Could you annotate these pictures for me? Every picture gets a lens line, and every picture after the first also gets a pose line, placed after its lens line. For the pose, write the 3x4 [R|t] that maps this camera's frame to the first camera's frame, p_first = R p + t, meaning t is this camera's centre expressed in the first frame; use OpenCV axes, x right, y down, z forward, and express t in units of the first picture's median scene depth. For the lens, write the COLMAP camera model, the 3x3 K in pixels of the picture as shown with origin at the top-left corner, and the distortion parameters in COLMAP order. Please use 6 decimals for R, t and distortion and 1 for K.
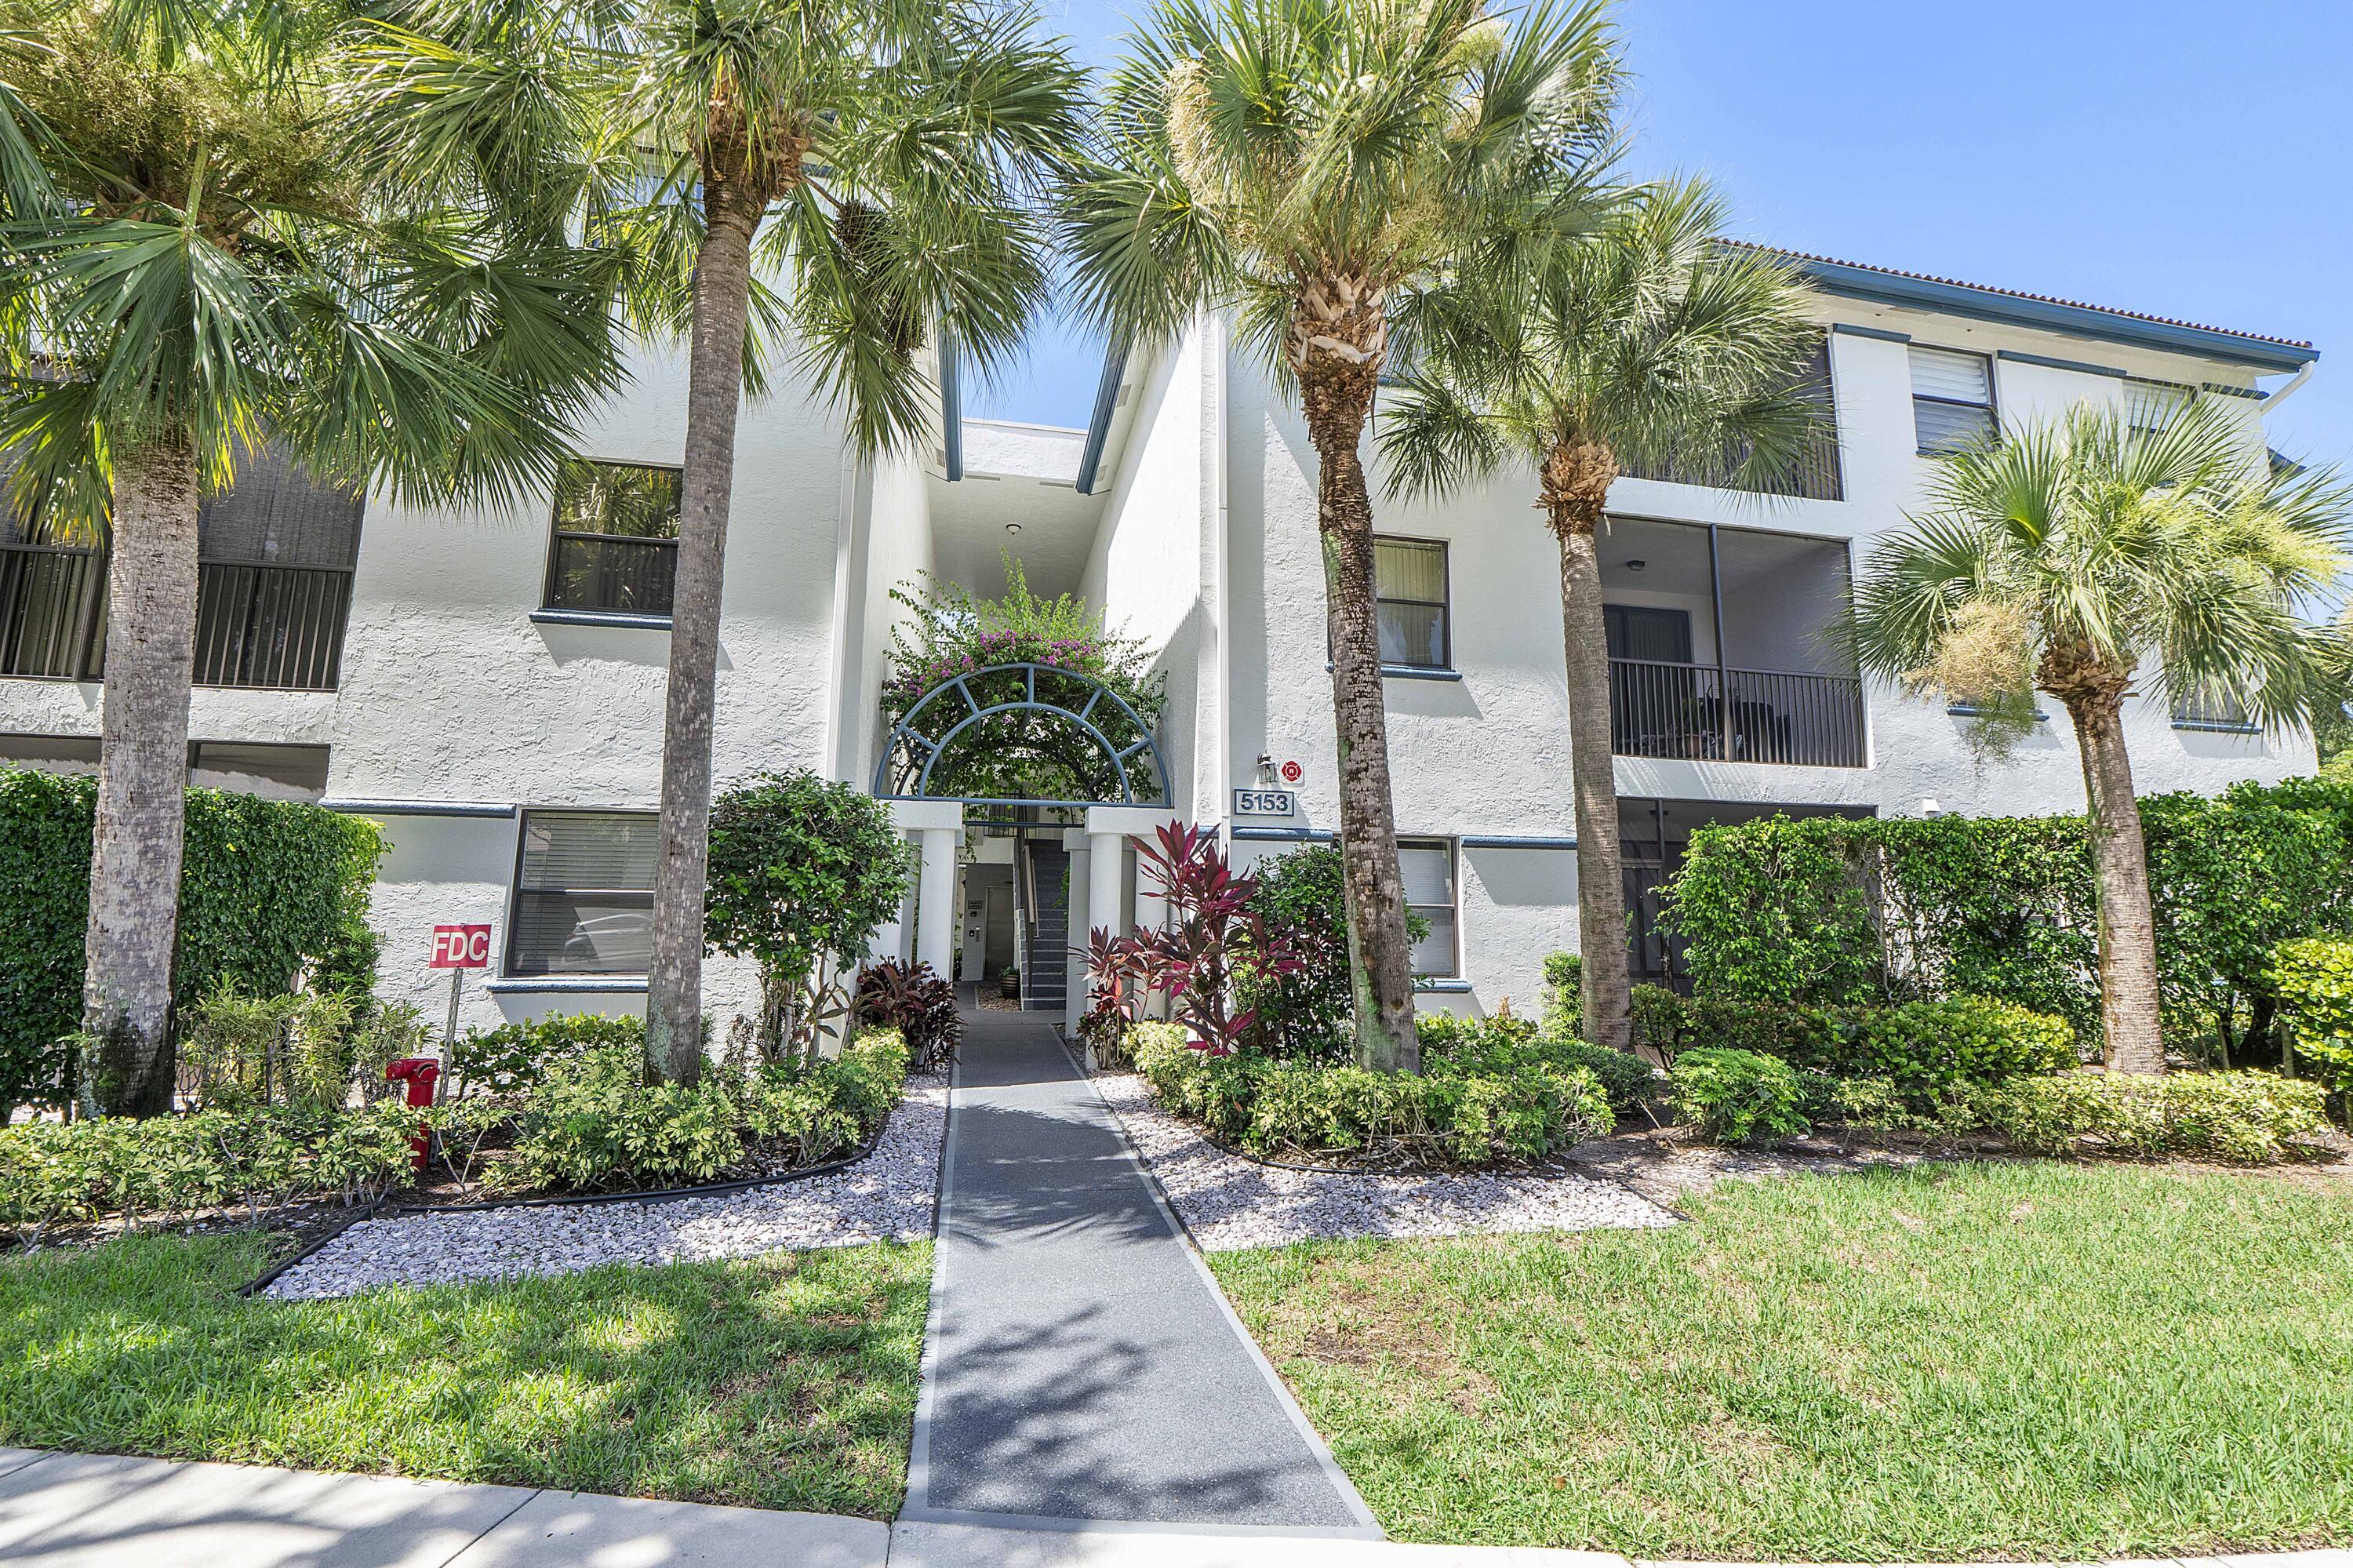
lens RADIAL K [[997.0, 0, 1183.0], [0, 997.0, 777.6], [0, 0, 1]] dist [-0.011168, -0.000209]
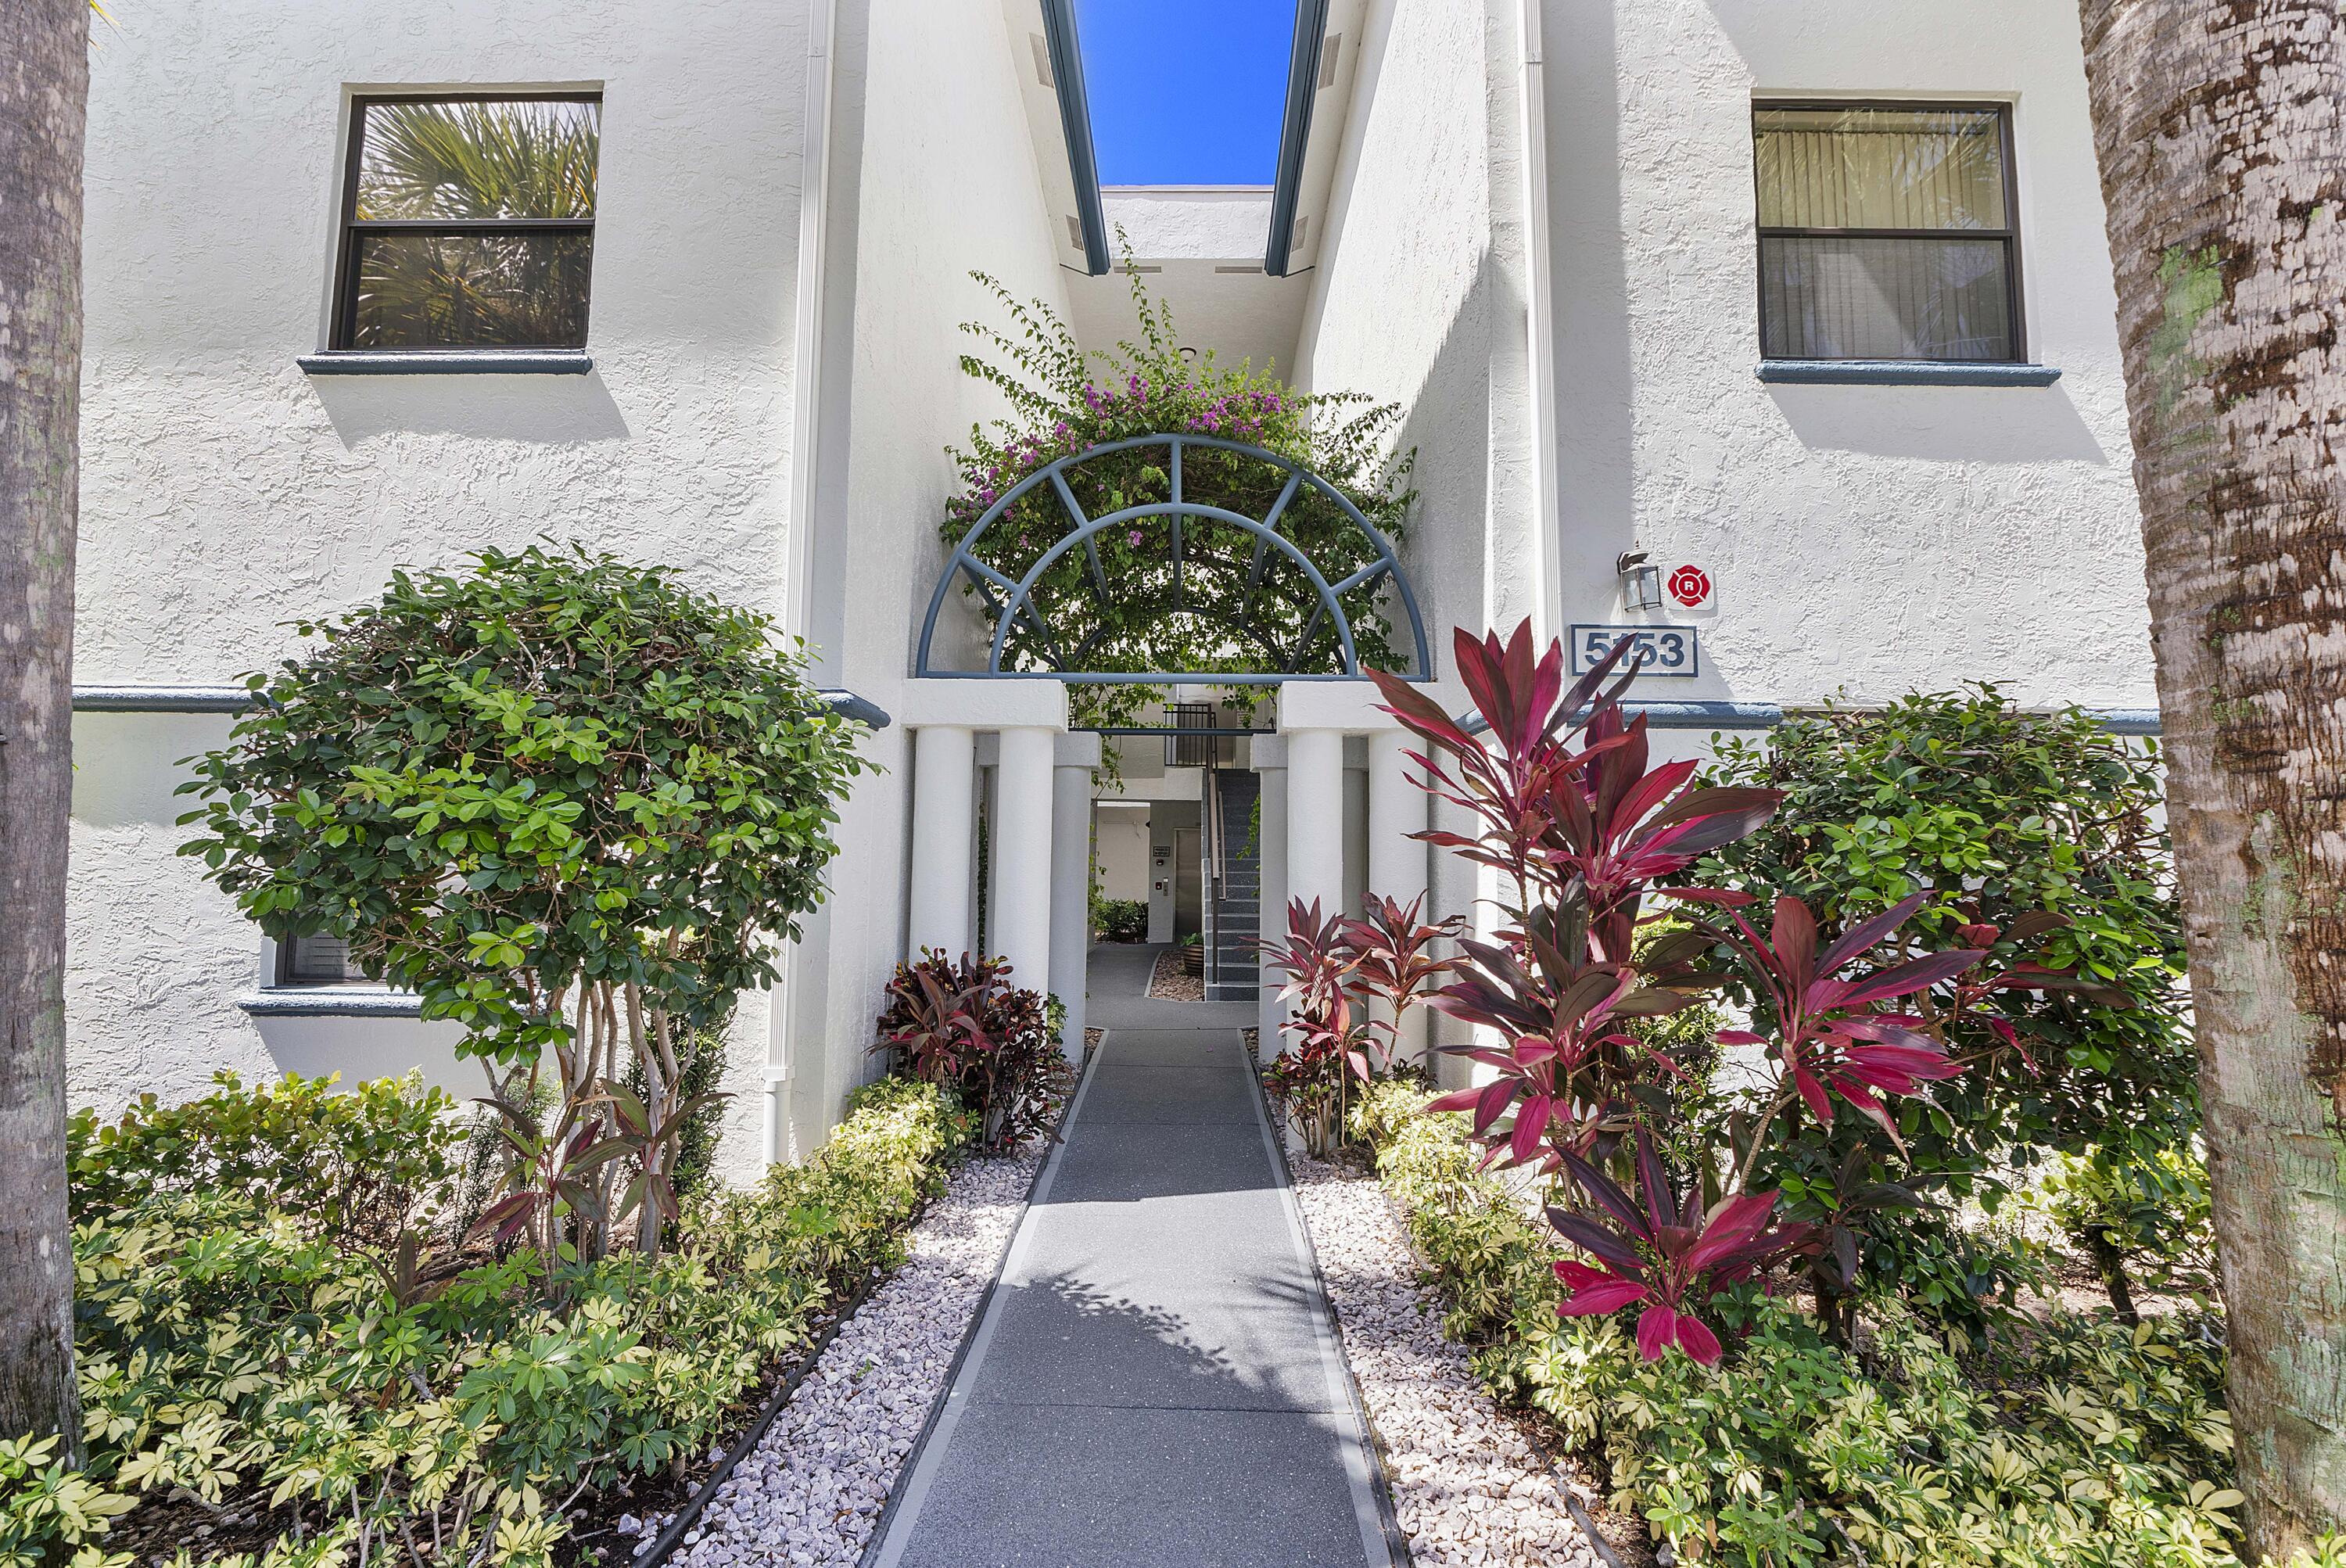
lens RADIAL K [[994.0, 0, 1179.5], [0, 994.0, 777.7], [0, 0, 1]] dist [-0.011168, -0.000209]
pose [[0.975528, -0.017048, -0.219211, -0.030186], [0.029720, 0.998064, 0.054637, 0.052988], [0.217855, -0.059815, 0.974146, 0.457448]]
